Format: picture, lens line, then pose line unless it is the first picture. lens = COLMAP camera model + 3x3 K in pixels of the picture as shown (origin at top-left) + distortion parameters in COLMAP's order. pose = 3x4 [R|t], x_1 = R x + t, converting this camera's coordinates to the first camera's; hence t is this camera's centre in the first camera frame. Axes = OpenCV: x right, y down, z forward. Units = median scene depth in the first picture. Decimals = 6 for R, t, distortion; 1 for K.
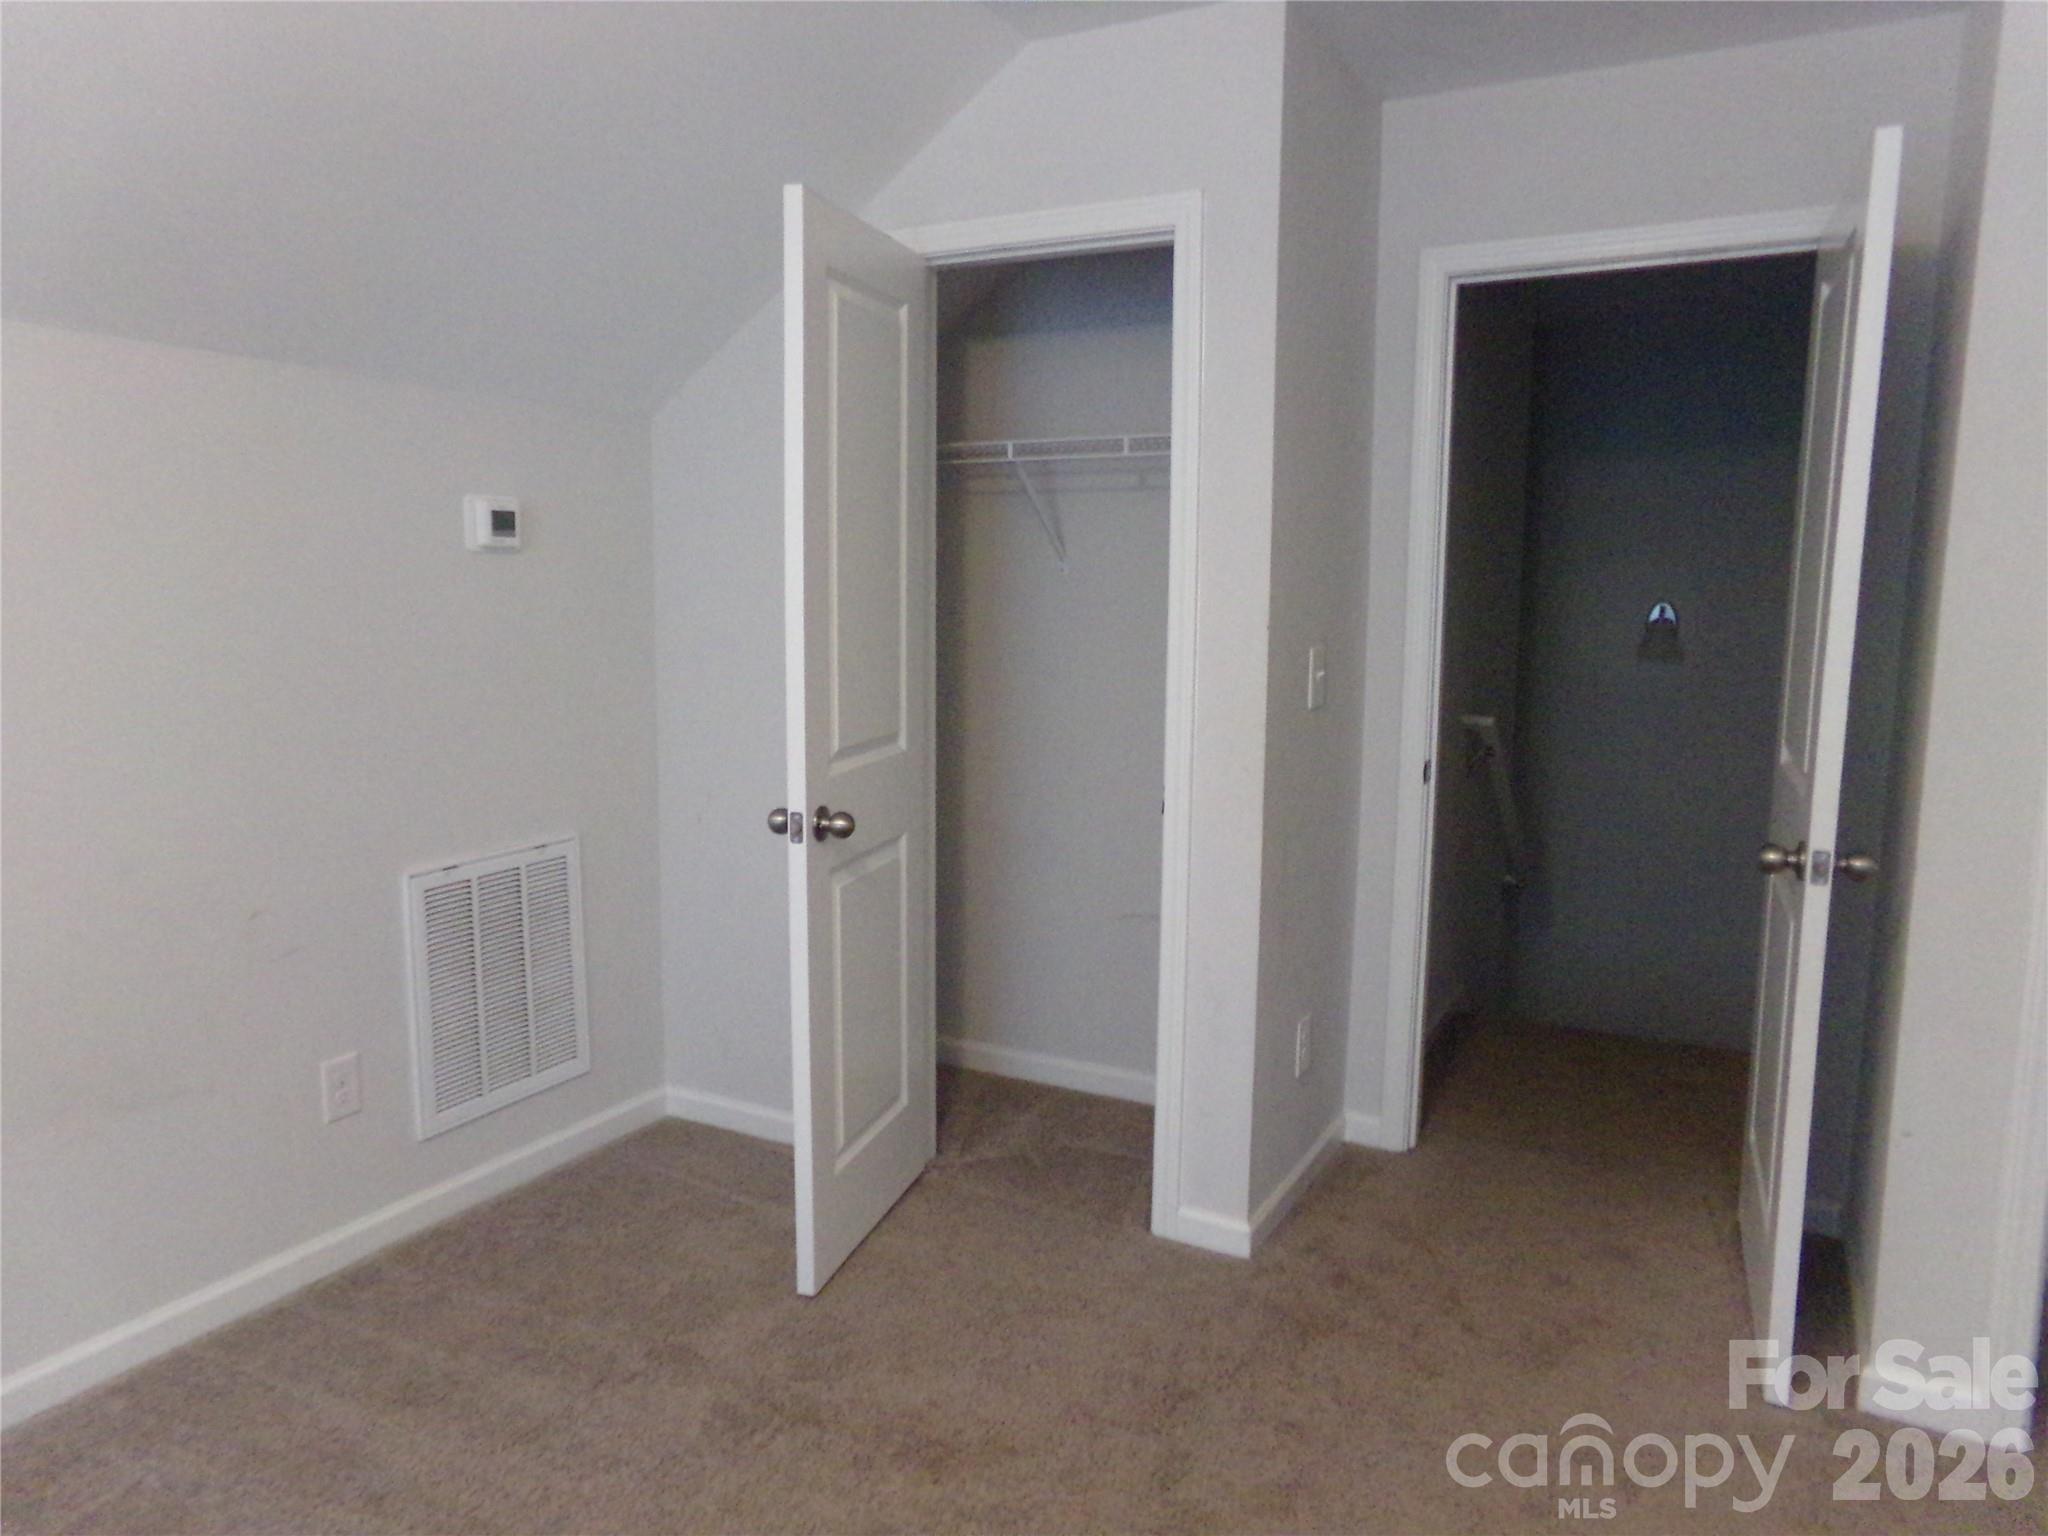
lens RADIAL K [[1410.8, 0, 1024.0], [0, 1410.8, 768.0], [0, 0, 1]] dist [0.002855, 0.161838]
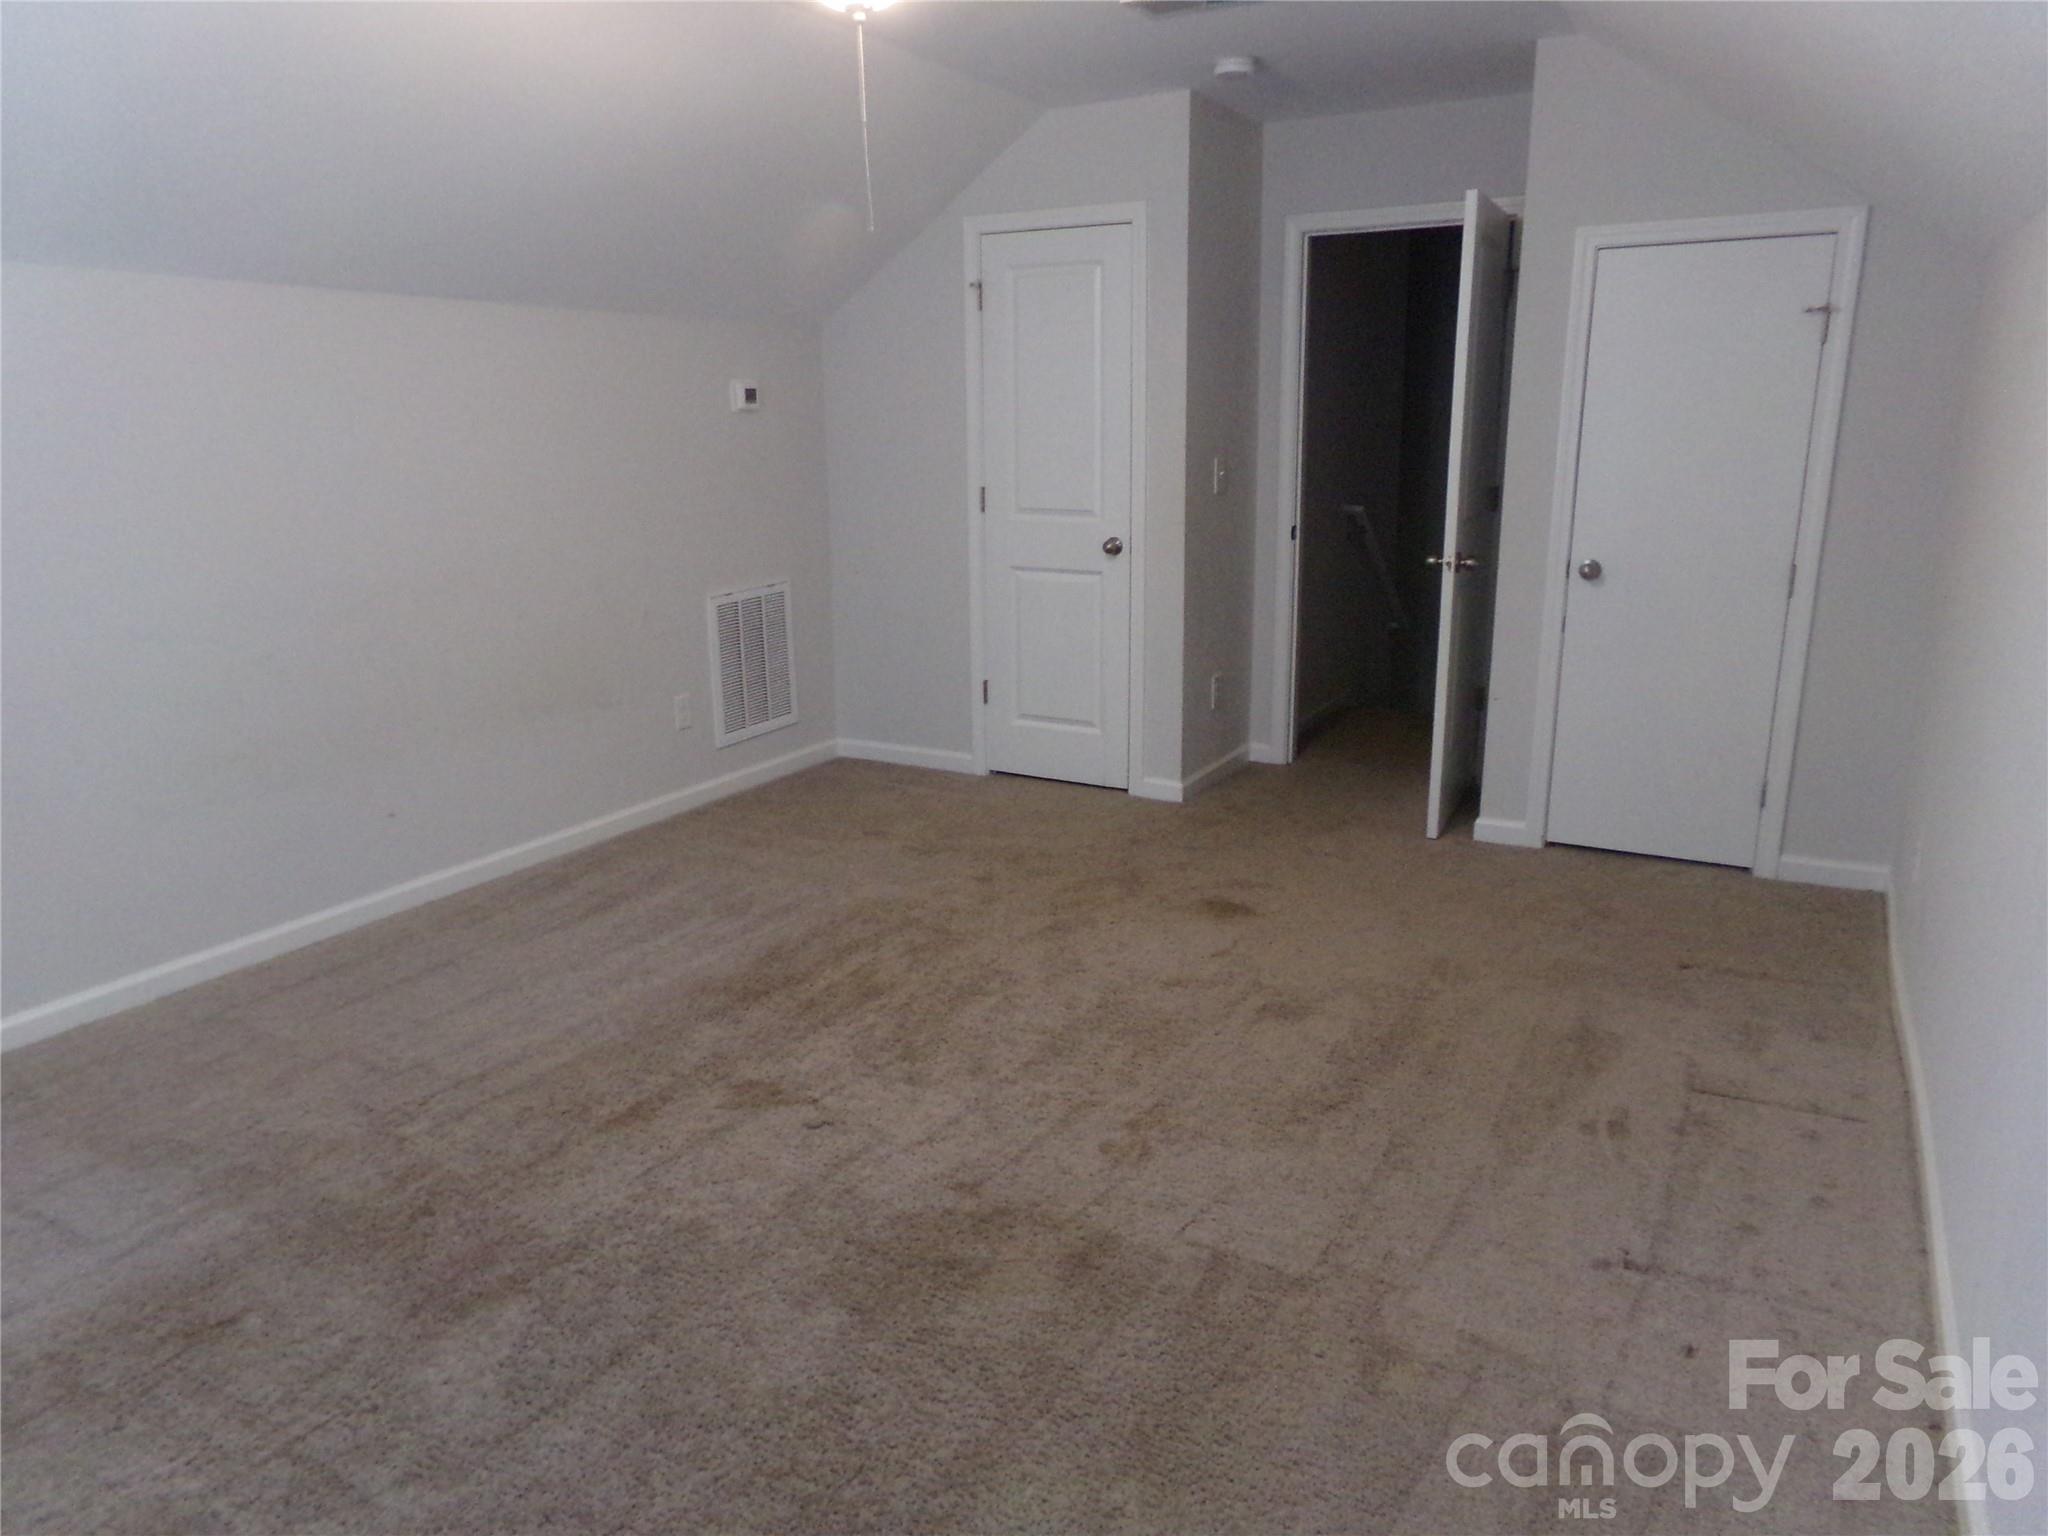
lens RADIAL K [[1422.9, 0, 1013.8], [0, 1422.9, 763.4], [0, 0, 1]] dist [-0.088745, 0.164643]
pose [[0.999416, -0.013351, -0.031457, 0.003445], [0.016800, 0.993559, 0.112060, 0.085421], [0.029758, -0.112523, 0.993203, -0.749460]]
